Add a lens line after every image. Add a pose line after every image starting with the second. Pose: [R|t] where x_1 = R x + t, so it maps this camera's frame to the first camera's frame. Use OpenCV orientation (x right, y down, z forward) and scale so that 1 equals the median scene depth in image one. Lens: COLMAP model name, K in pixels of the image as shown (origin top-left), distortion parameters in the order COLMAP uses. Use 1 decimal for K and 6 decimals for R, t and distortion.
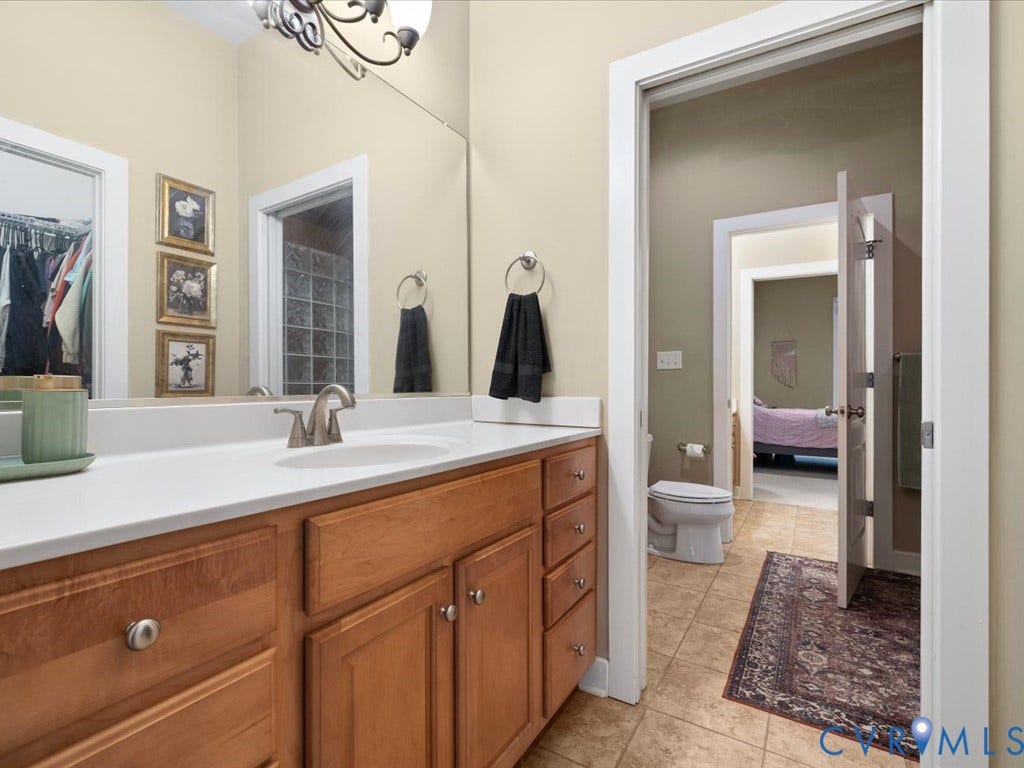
lens RADIAL K [[487.1, 0, 518.9], [0, 487.1, 383.0], [0, 0, 1]] dist [0.001375, 0.000427]
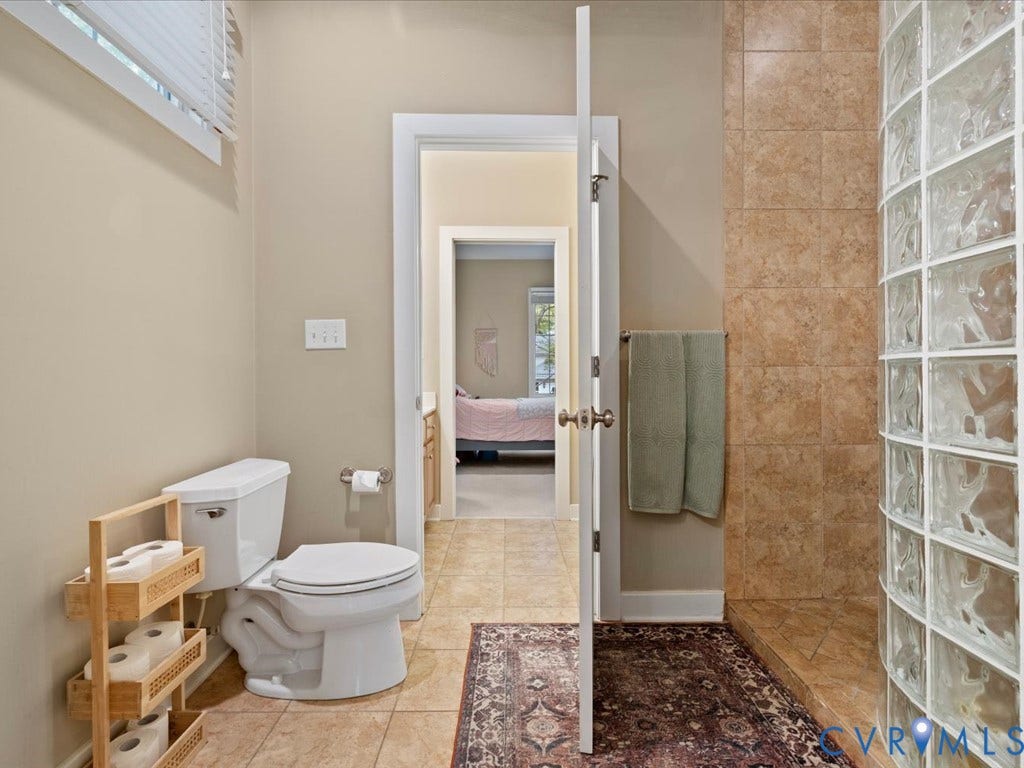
lens RADIAL K [[487.1, 0, 518.9], [0, 487.1, 383.0], [0, 0, 1]] dist [0.001375, 0.000427]
pose [[0.841463, -0.017639, 0.540027, 0.206440], [0.003820, 0.999636, 0.026699, -0.001157], [-0.540302, -0.020403, 0.841224, 0.405305]]
